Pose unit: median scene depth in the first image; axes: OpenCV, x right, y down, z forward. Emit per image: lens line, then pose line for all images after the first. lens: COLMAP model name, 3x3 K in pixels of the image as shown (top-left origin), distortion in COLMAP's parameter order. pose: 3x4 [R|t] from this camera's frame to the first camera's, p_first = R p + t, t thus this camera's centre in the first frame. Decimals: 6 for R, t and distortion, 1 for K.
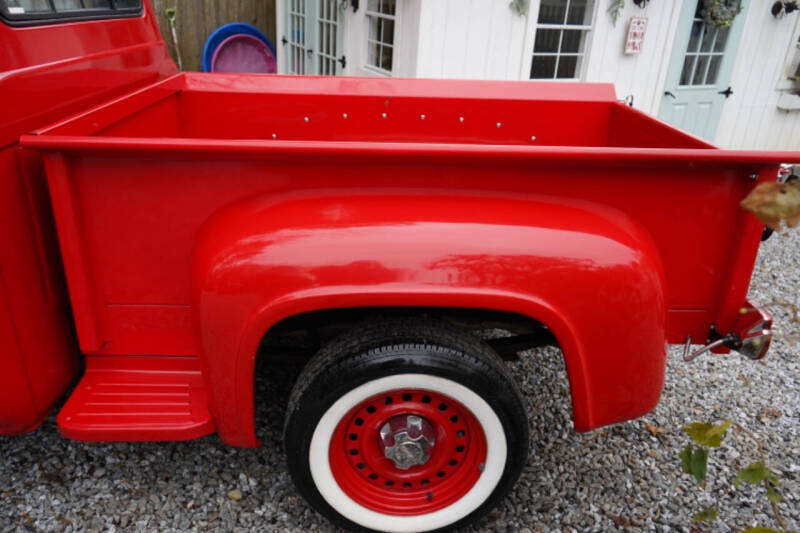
lens RADIAL K [[636.4, 0, 395.8], [0, 636.4, 272.3], [0, 0, 1]] dist [-0.014175, 0.016518]
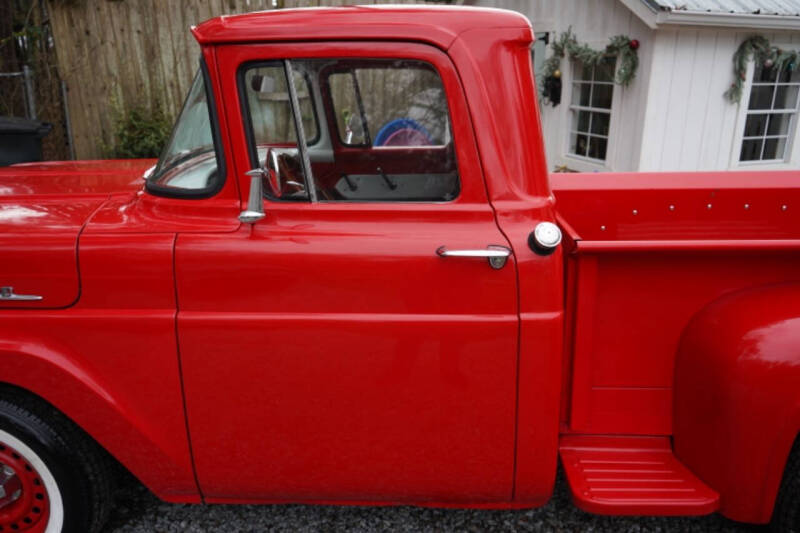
lens RADIAL K [[636.4, 0, 398.0], [0, 636.4, 265.9], [0, 0, 1]] dist [-0.014175, 0.016518]
pose [[0.993952, -0.019714, -0.108031, -0.227592], [0.005413, 0.991354, -0.131104, -0.004903], [0.109682, 0.129726, 0.985465, -0.051430]]
